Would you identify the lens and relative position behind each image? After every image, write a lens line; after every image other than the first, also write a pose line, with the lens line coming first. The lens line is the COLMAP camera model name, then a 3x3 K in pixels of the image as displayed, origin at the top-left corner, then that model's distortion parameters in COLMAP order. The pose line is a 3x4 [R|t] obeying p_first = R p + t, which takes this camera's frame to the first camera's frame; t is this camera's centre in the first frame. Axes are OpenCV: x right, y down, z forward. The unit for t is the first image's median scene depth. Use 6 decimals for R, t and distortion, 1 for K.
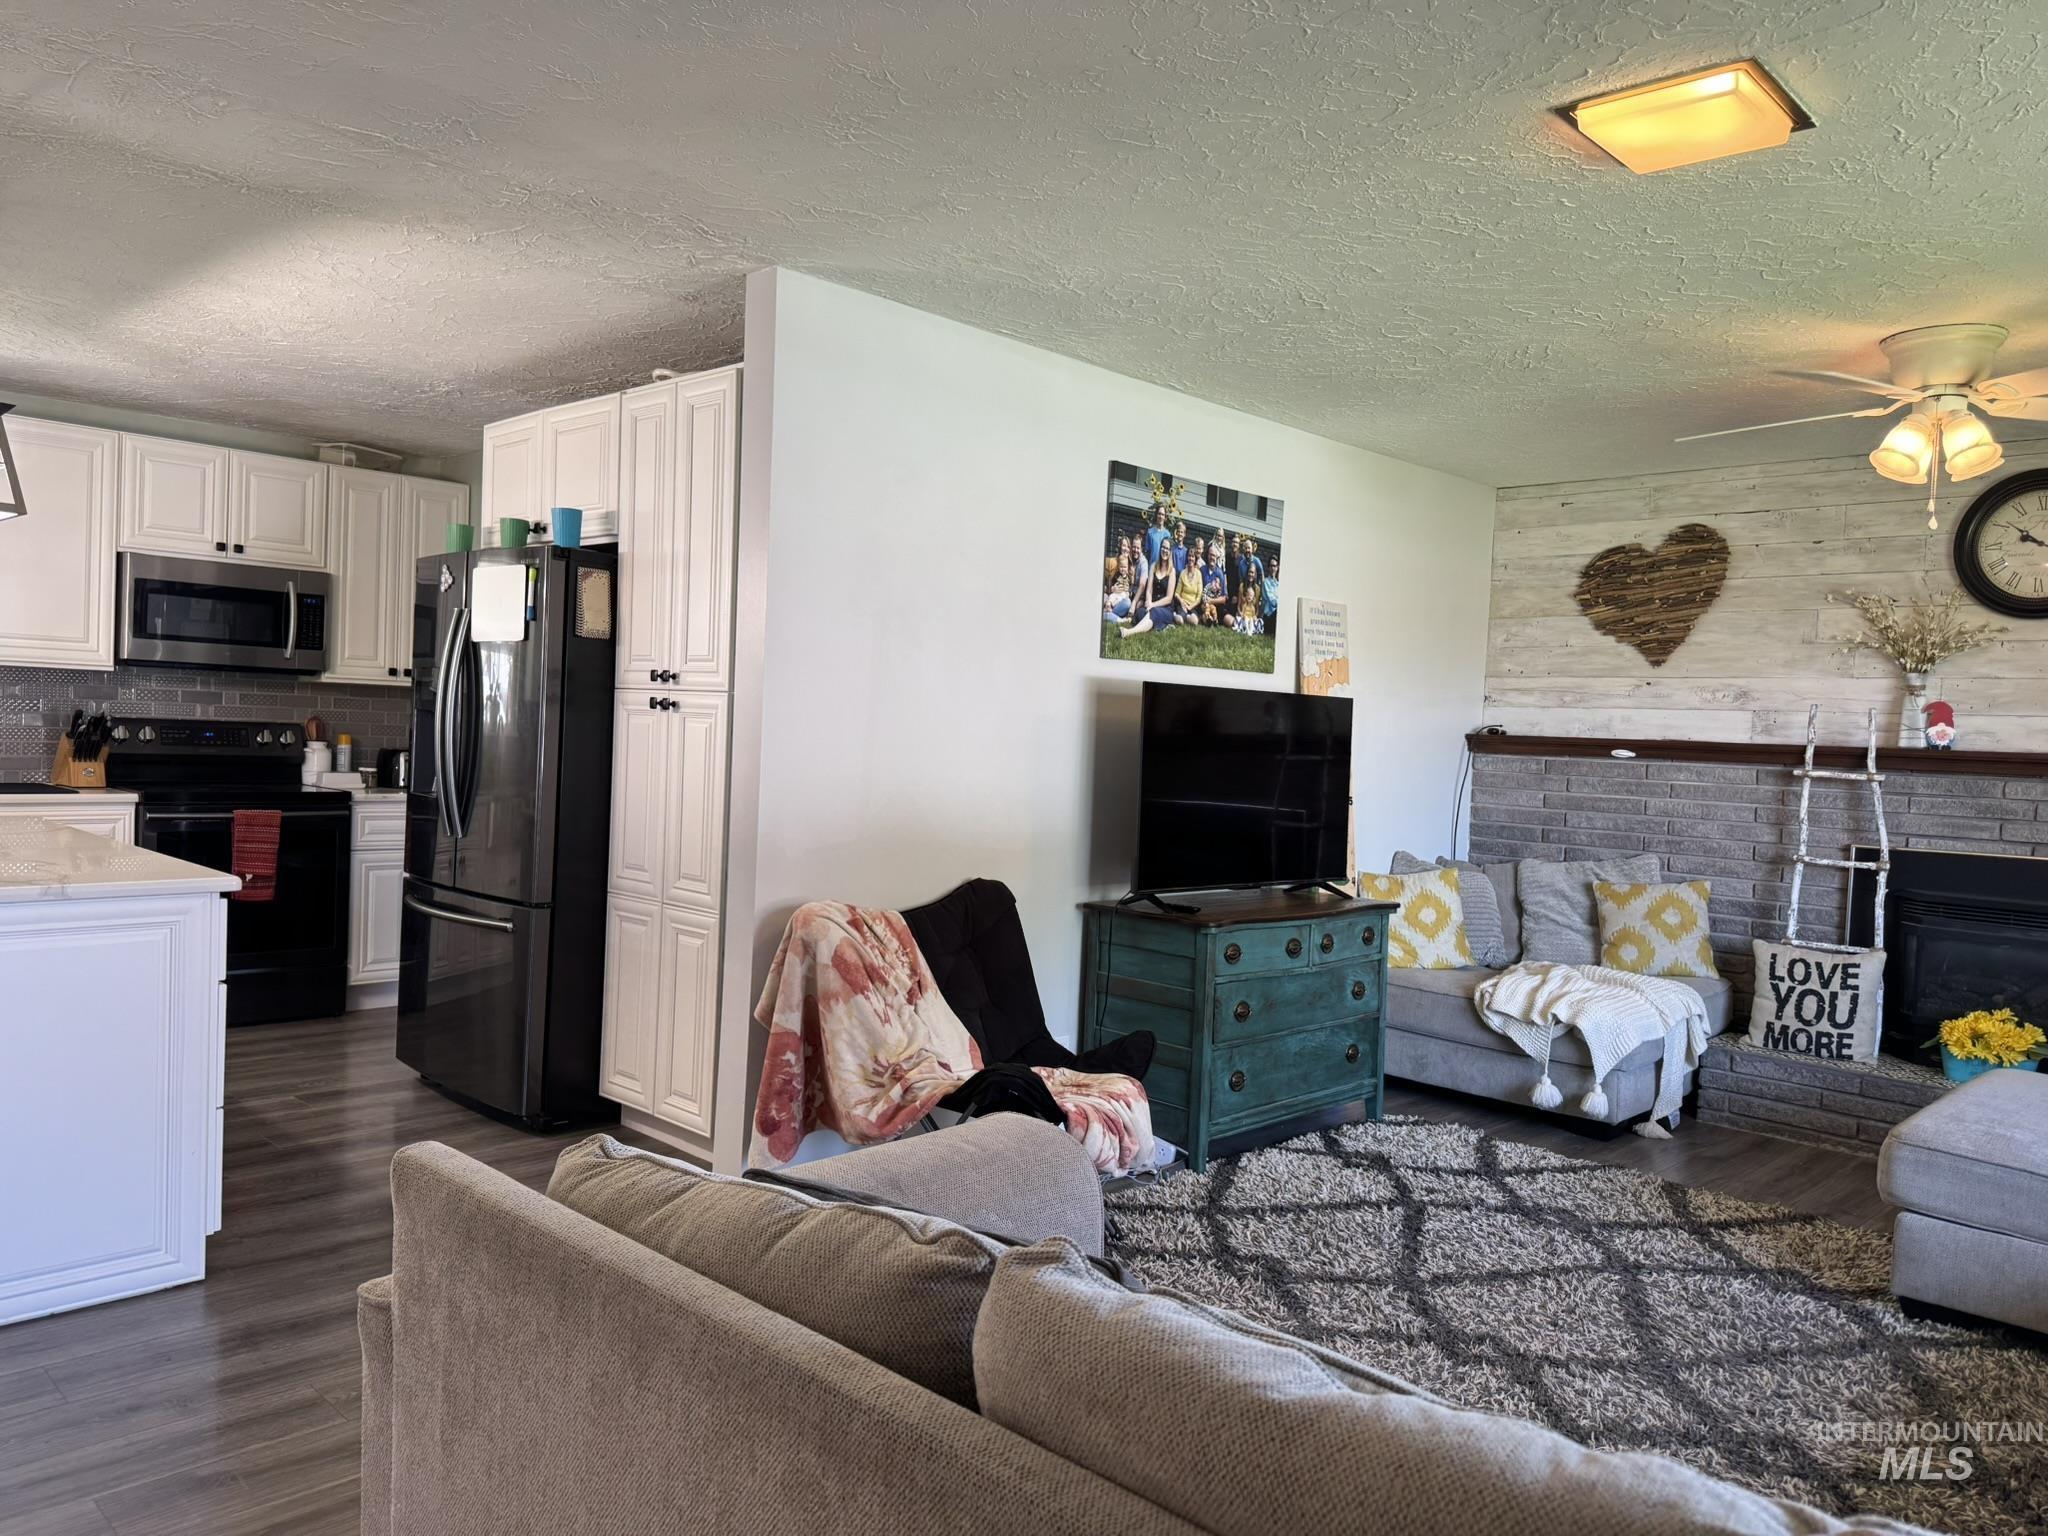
lens RADIAL K [[1442.3, 0, 966.8], [0, 1442.3, 768.9], [0, 0, 1]] dist [0.076468, -0.101876]
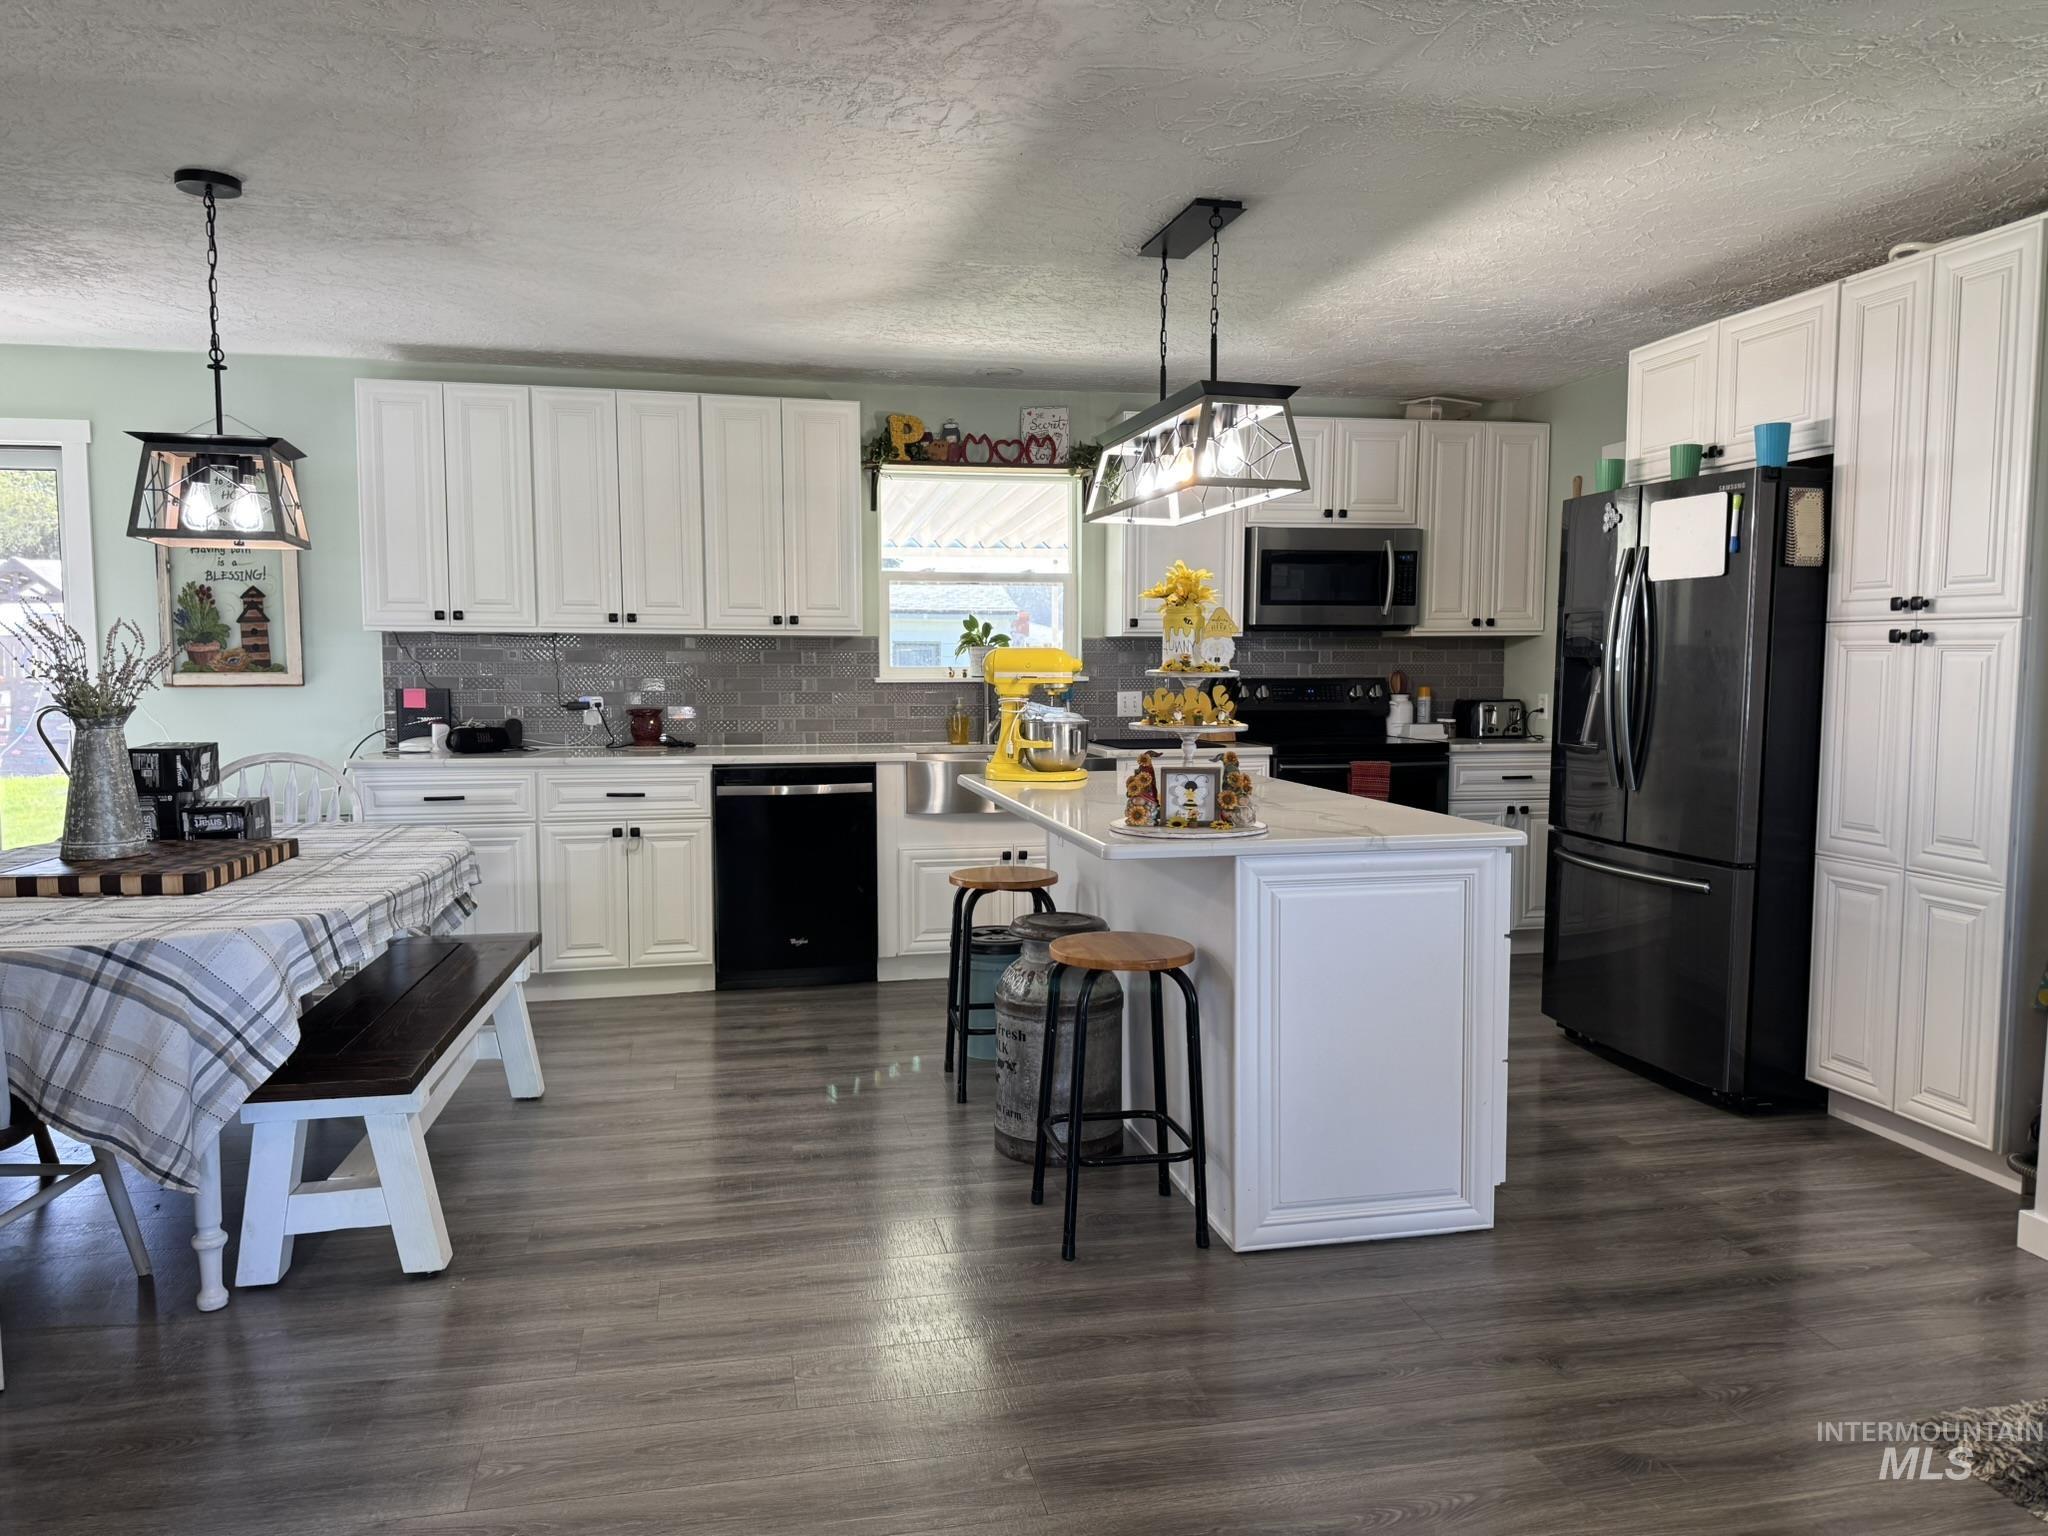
lens RADIAL K [[1442.3, 0, 1041.6], [0, 1442.3, 778.4], [0, 0, 1]] dist [0.076468, -0.101876]
pose [[0.842210, 0.001459, -0.539147, -0.031635], [0.021666, 0.999097, 0.036549, -0.000740], [0.538714, -0.042463, 0.841418, -0.001095]]
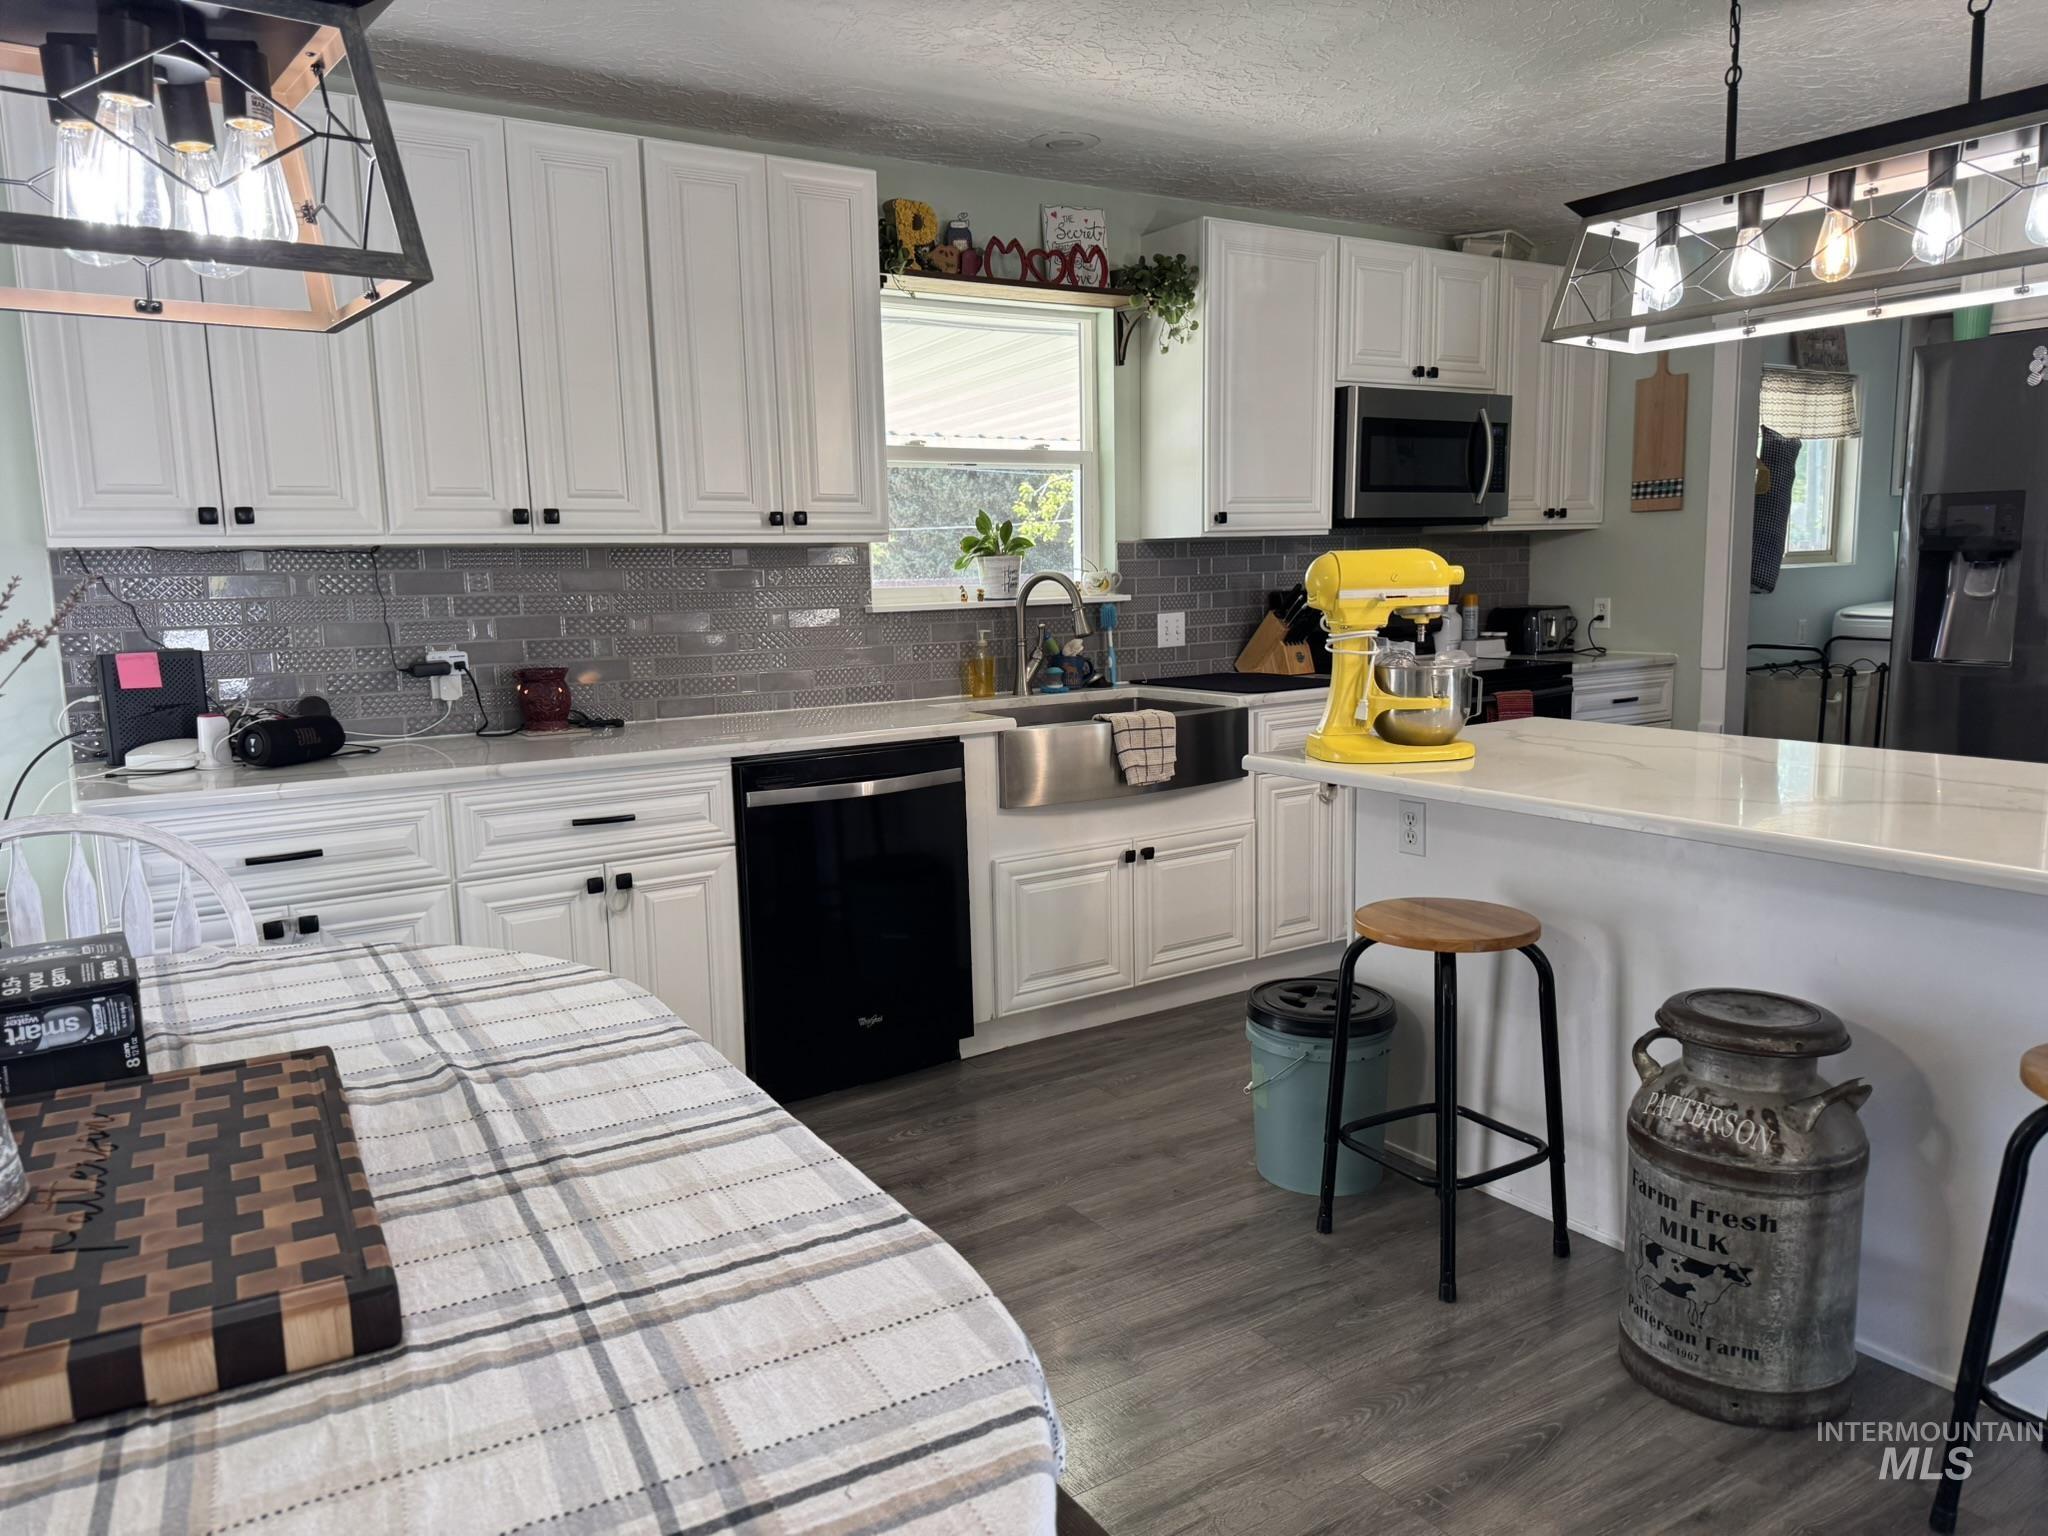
lens RADIAL K [[1442.3, 0, 1020.9], [0, 1442.3, 786.0], [0, 0, 1]] dist [0.076468, -0.101876]
pose [[0.977181, -0.033508, -0.209750, -0.151224], [0.059332, 0.991232, 0.118060, -0.008371], [0.203955, -0.127811, 0.970601, 0.036021]]
